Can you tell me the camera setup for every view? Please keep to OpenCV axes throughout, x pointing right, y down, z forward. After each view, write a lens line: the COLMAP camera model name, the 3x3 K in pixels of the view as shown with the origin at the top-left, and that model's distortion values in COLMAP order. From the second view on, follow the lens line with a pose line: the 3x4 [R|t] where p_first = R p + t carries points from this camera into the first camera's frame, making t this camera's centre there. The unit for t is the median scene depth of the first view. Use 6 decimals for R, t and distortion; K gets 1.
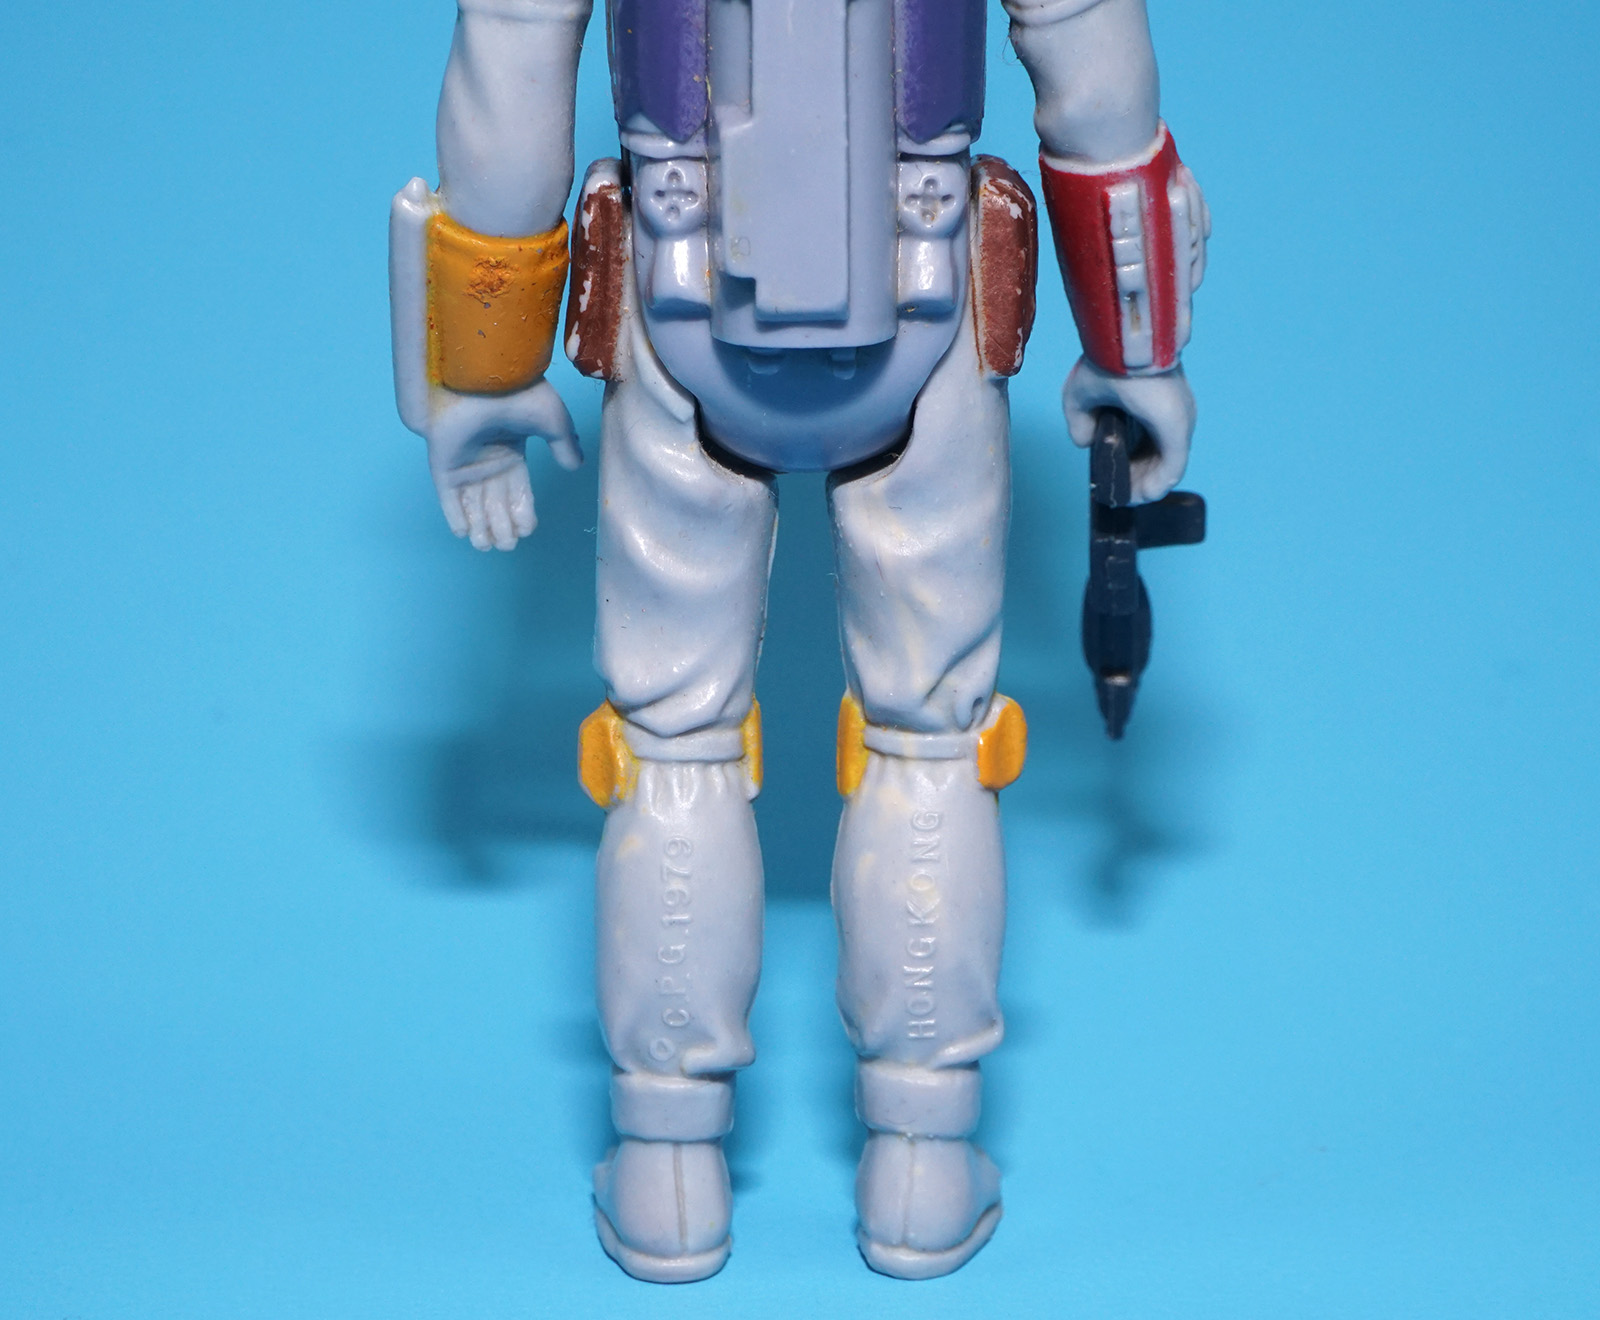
lens RADIAL K [[4864.3, 0, 803.5], [0, 4864.3, 657.7], [0, 0, 1]] dist [0.025899, 0.580043]
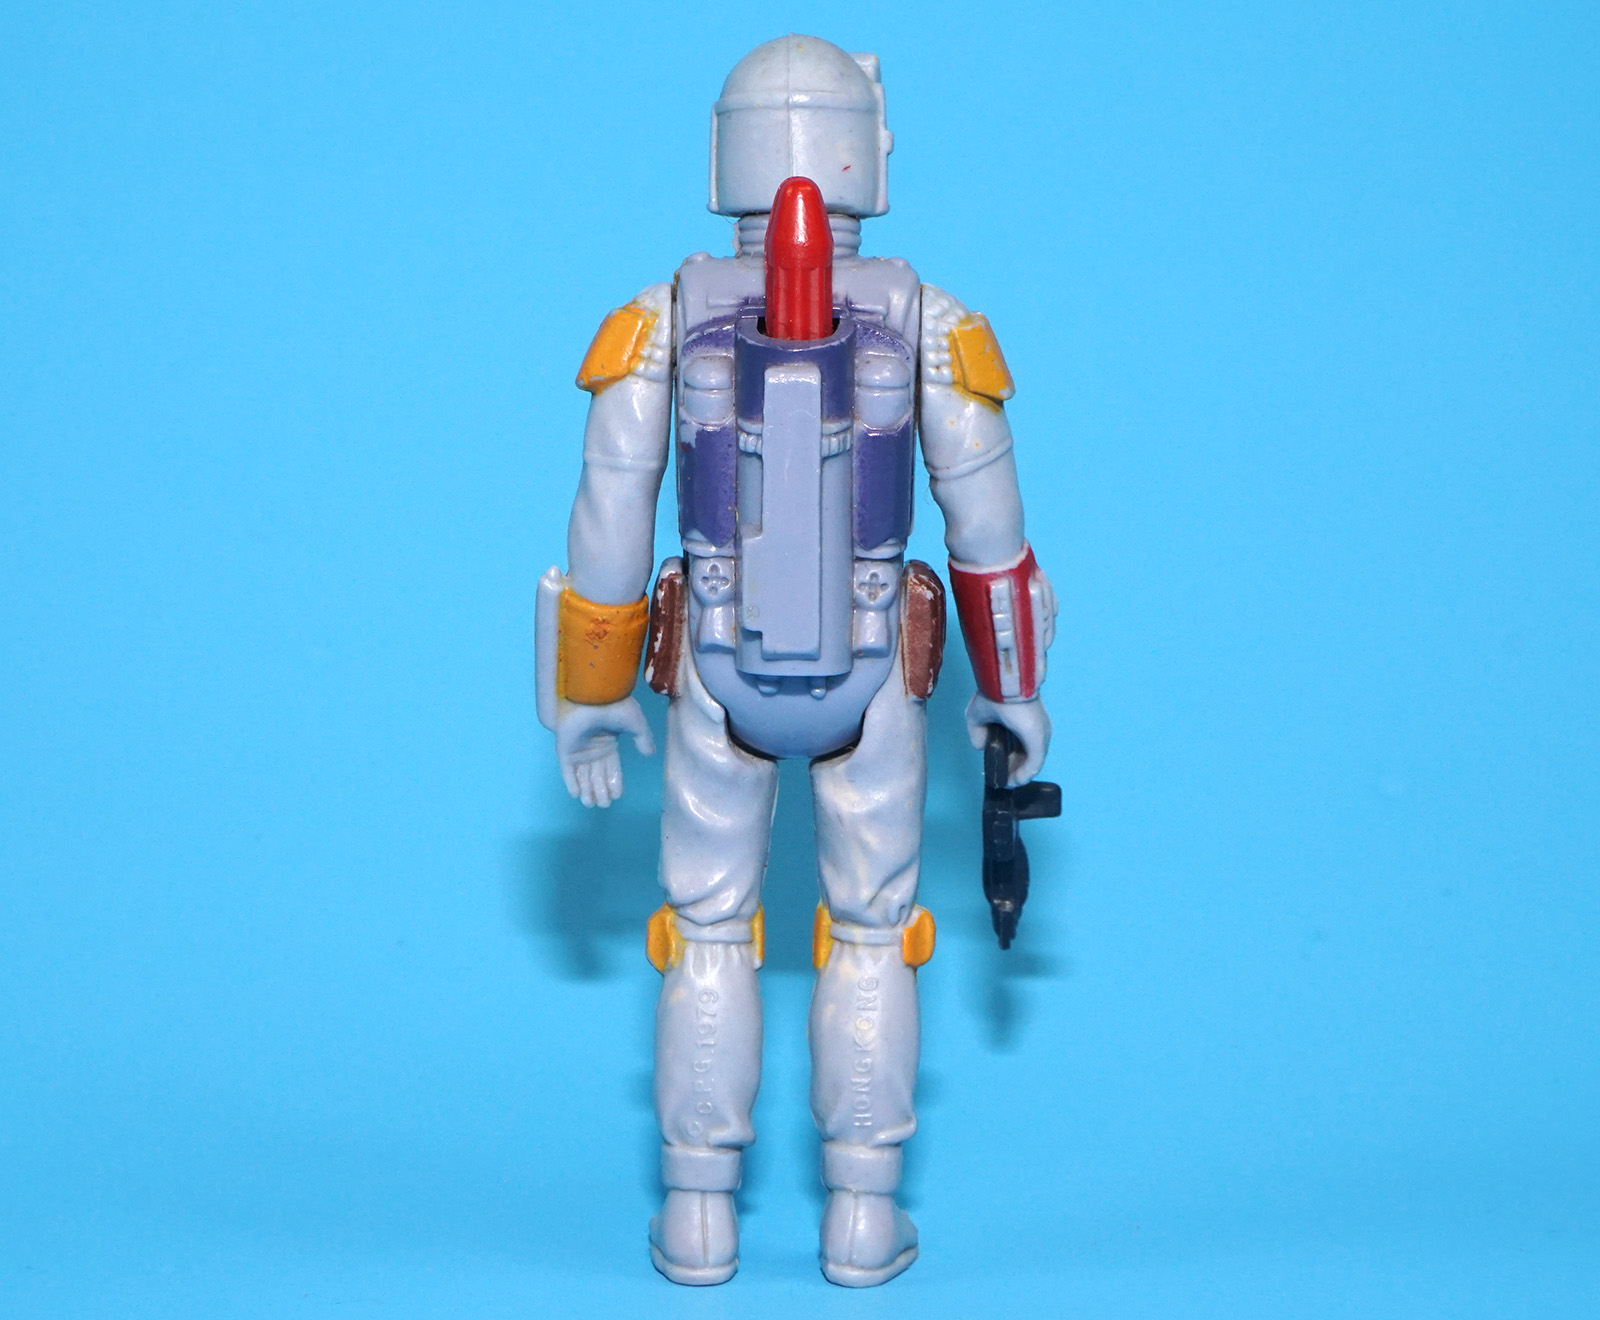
lens RADIAL K [[4864.3, 0, 803.5], [0, 4864.3, 657.7], [0, 0, 1]] dist [0.025899, 0.580043]
pose [[0.999510, 0.022843, -0.021417, 0.035767], [-0.024572, 0.996139, -0.084278, 0.061621], [0.019409, 0.084763, 0.996212, -0.564977]]
